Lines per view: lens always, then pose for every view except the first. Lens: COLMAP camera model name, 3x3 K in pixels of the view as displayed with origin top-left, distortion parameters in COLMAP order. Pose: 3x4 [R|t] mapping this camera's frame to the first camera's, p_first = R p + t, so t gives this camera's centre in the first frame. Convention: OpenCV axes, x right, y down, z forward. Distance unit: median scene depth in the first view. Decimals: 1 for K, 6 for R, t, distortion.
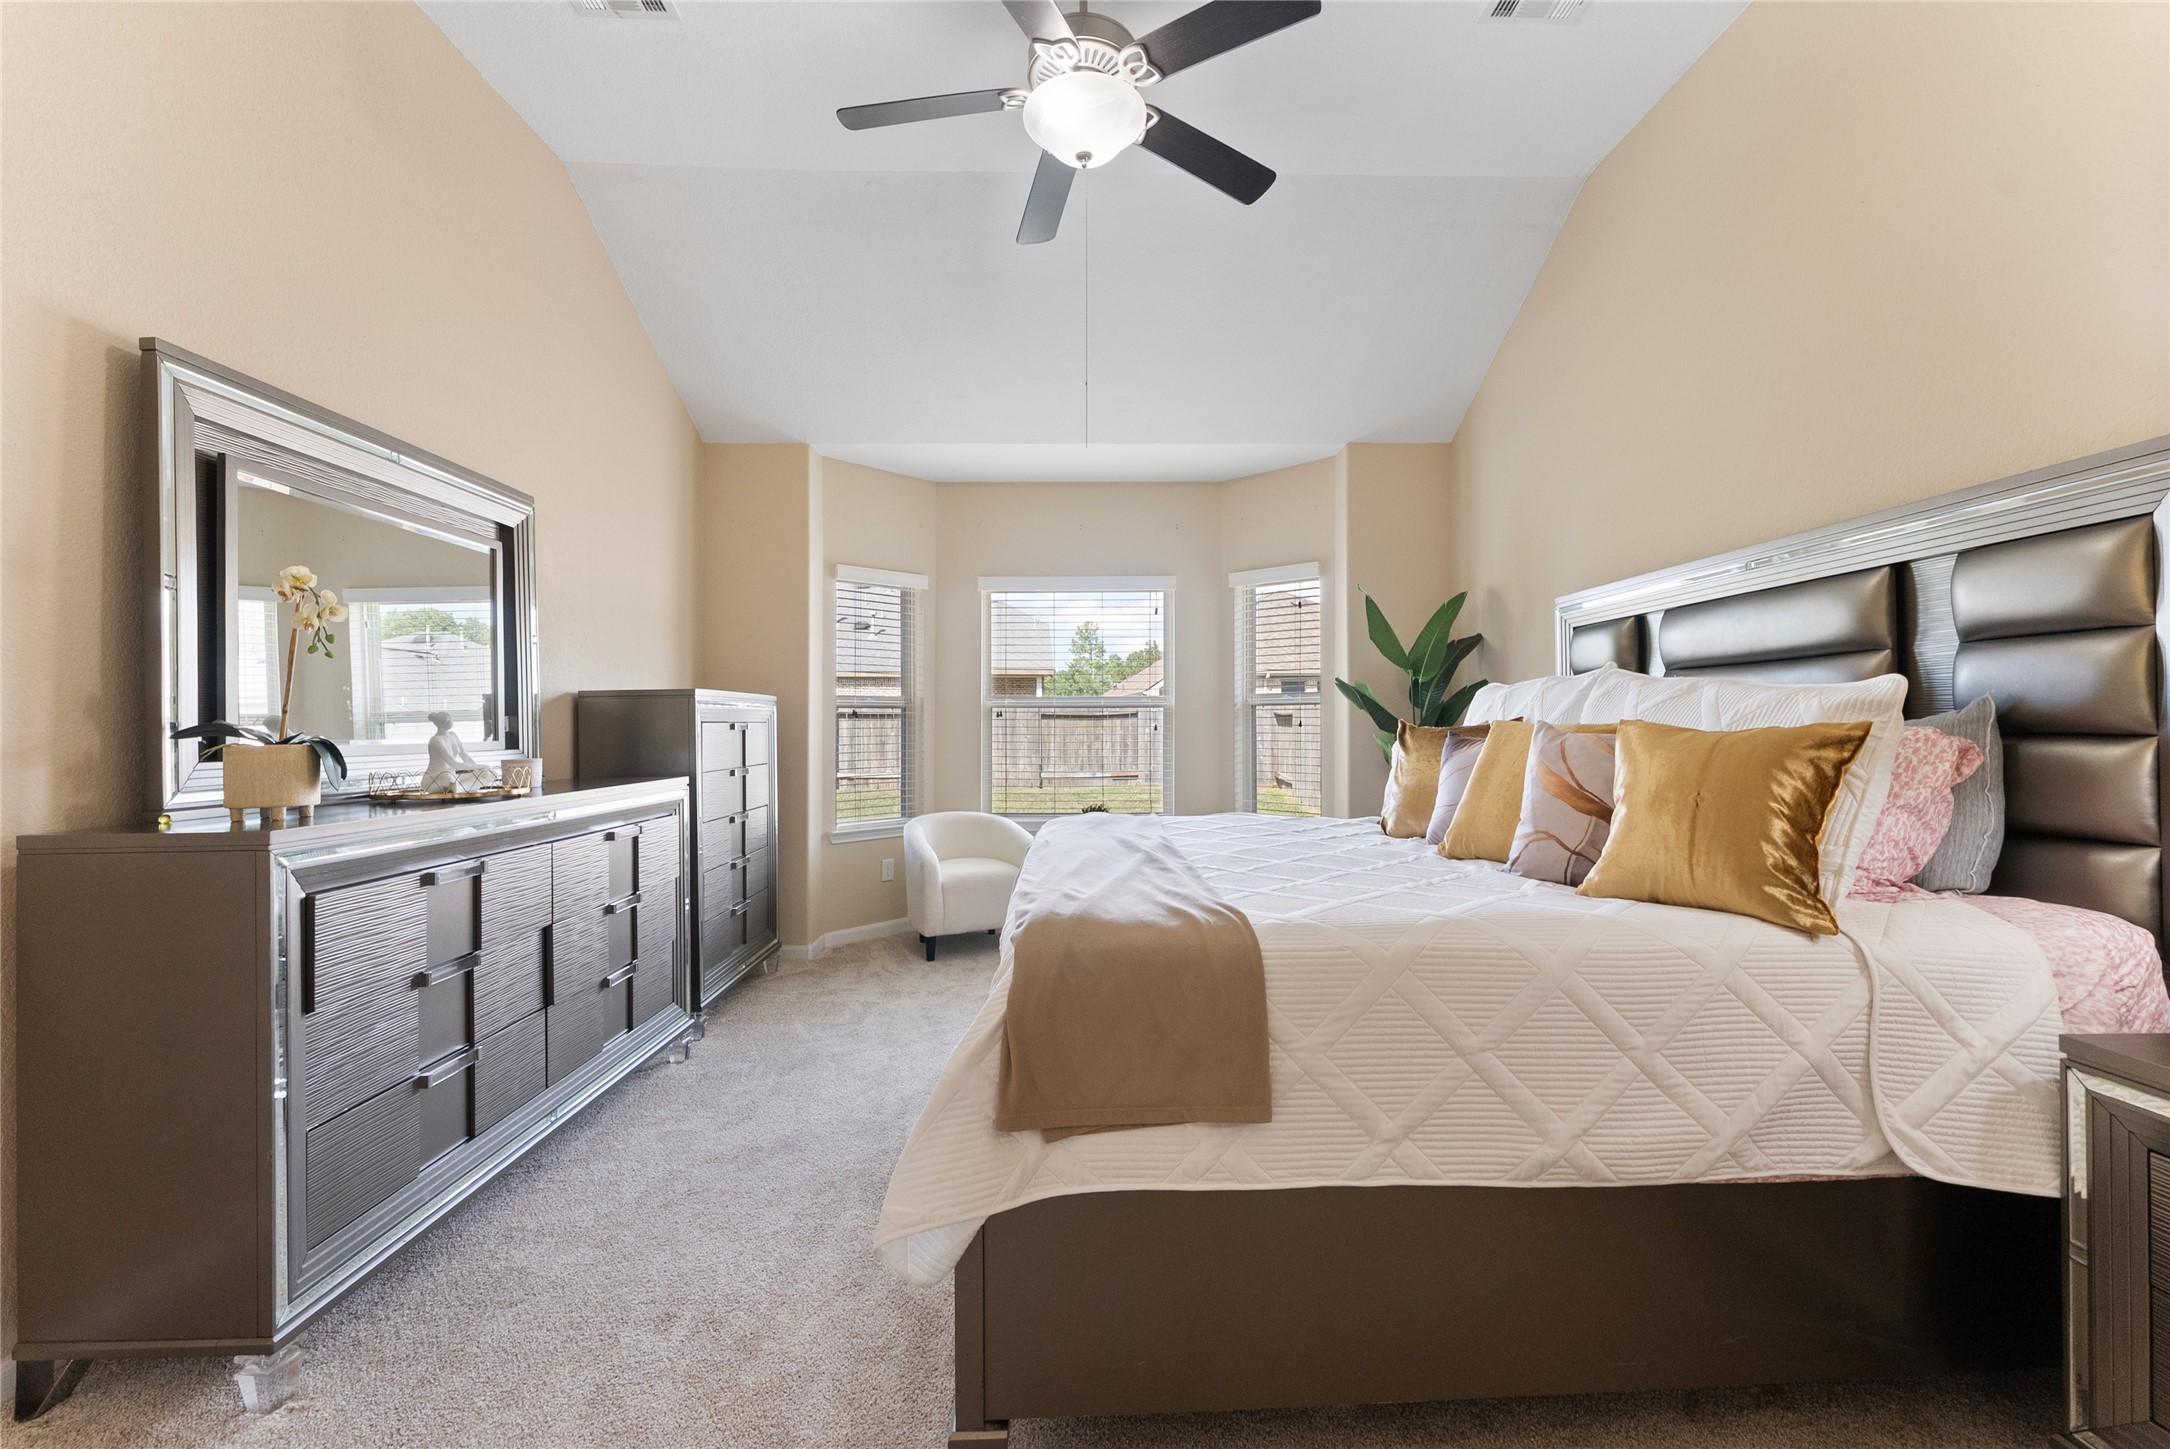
lens RADIAL K [[880.6, 0, 1092.7], [0, 880.6, 720.8], [0, 0, 1]] dist [-0.003972, 0.000471]
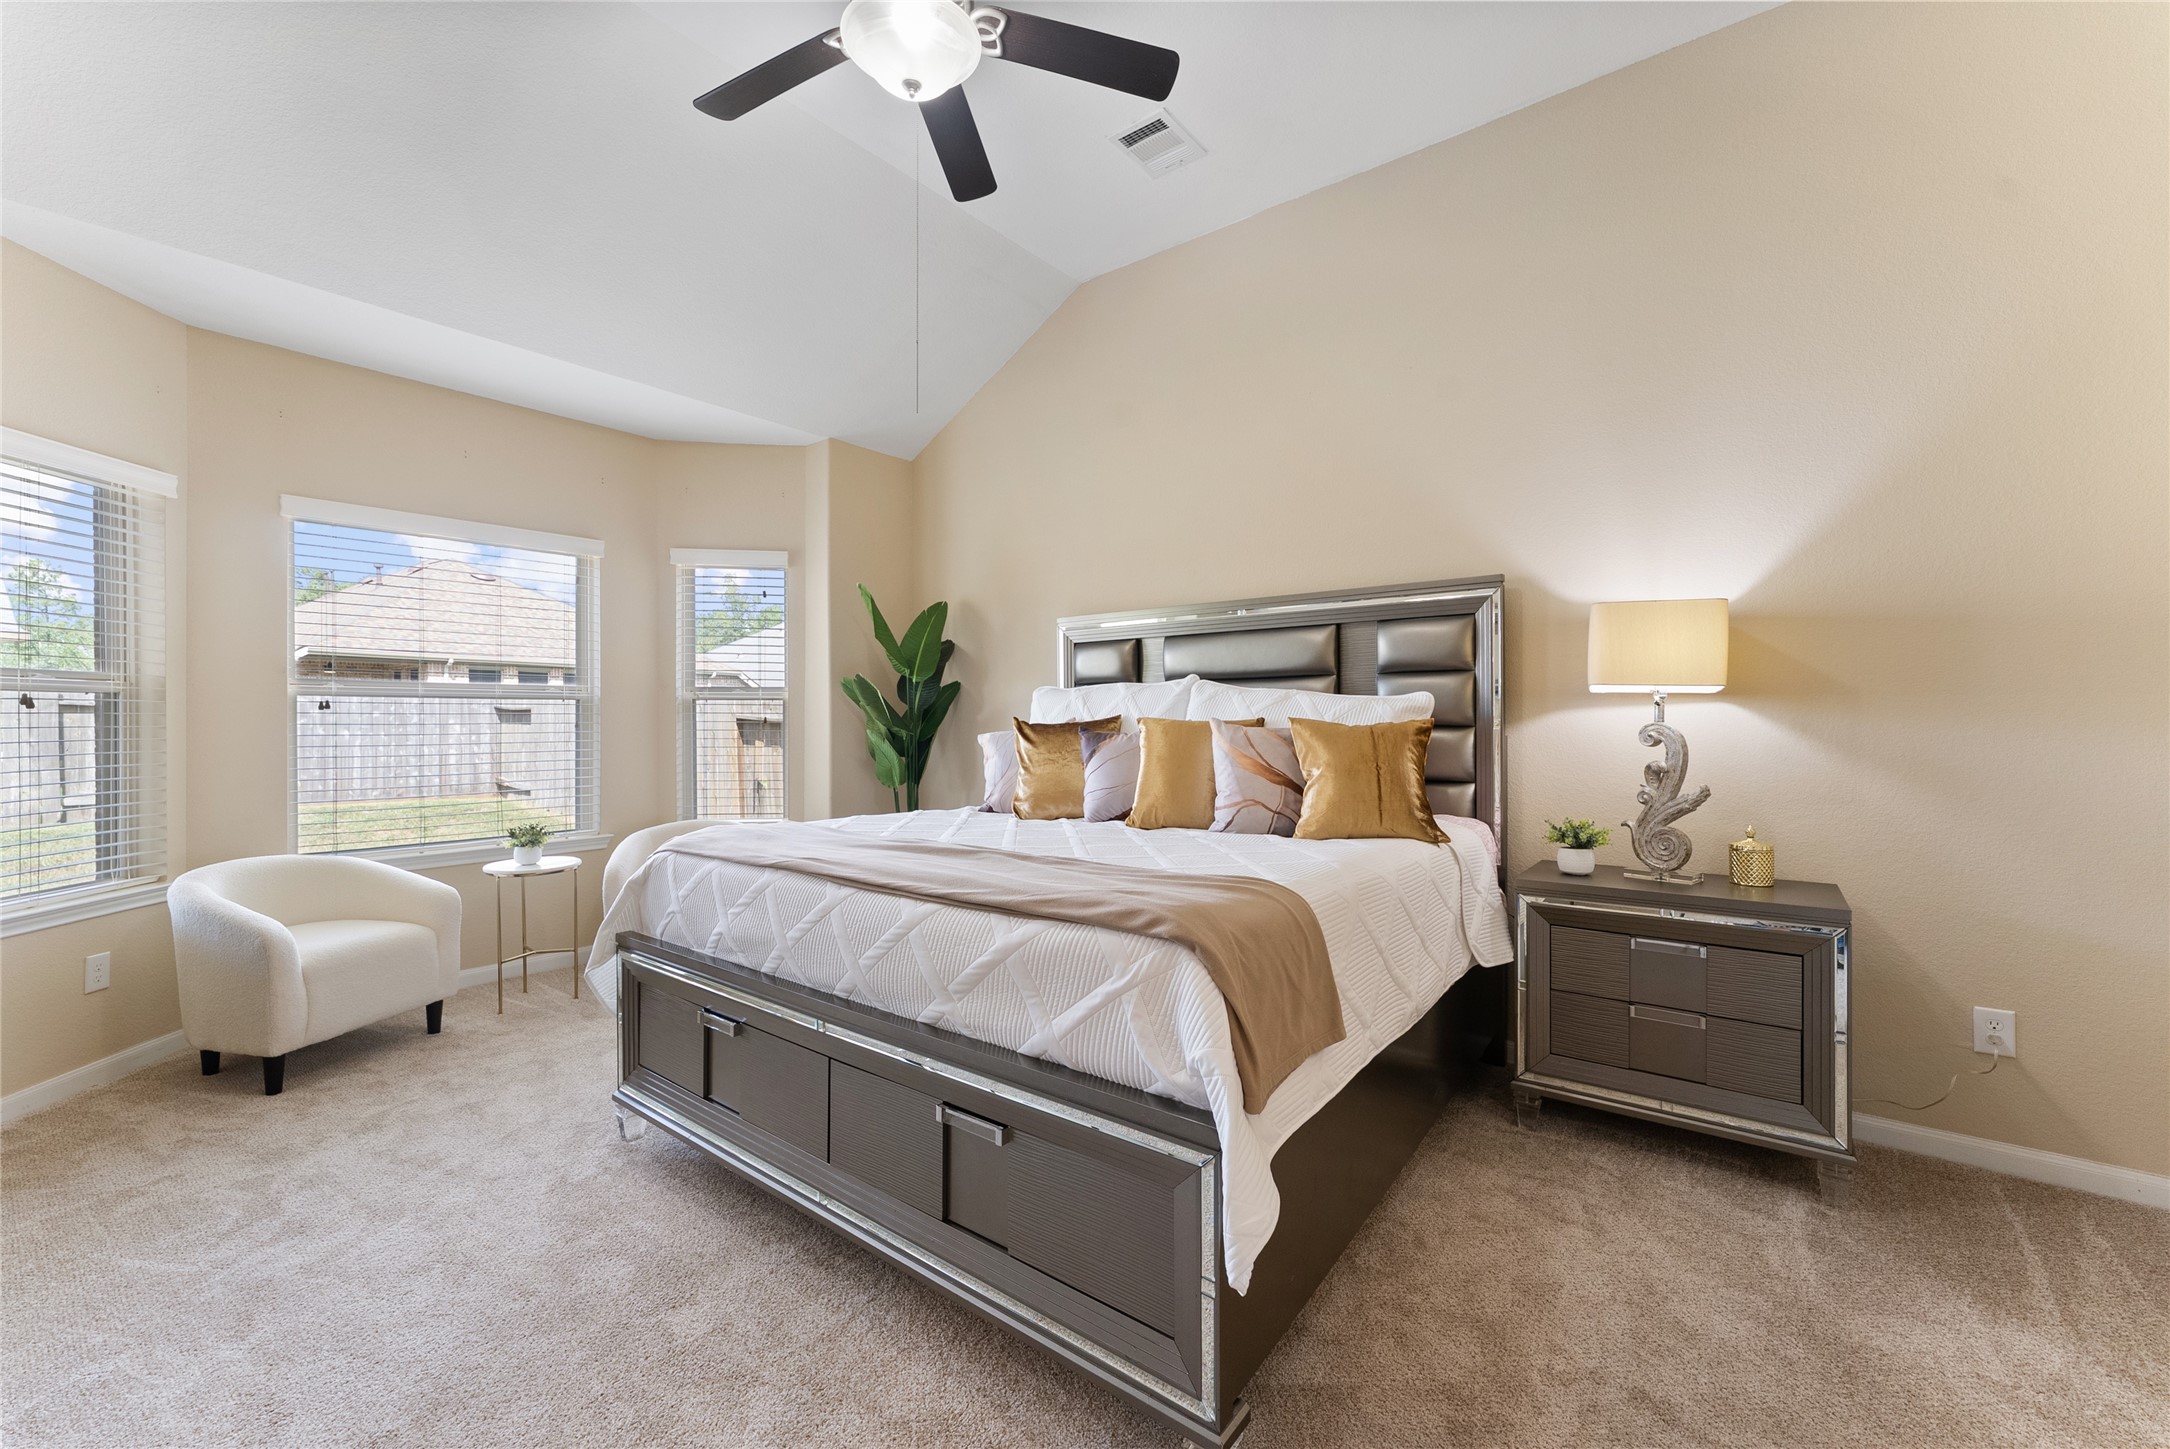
lens RADIAL K [[880.6, 0, 1083.3], [0, 880.6, 727.5], [0, 0, 1]] dist [-0.003972, 0.000471]
pose [[0.625029, -0.004409, 0.780589, -0.314469], [-0.003990, 0.999953, 0.008843, 0.001559], [-0.780591, -0.008642, 0.624982, 0.155825]]
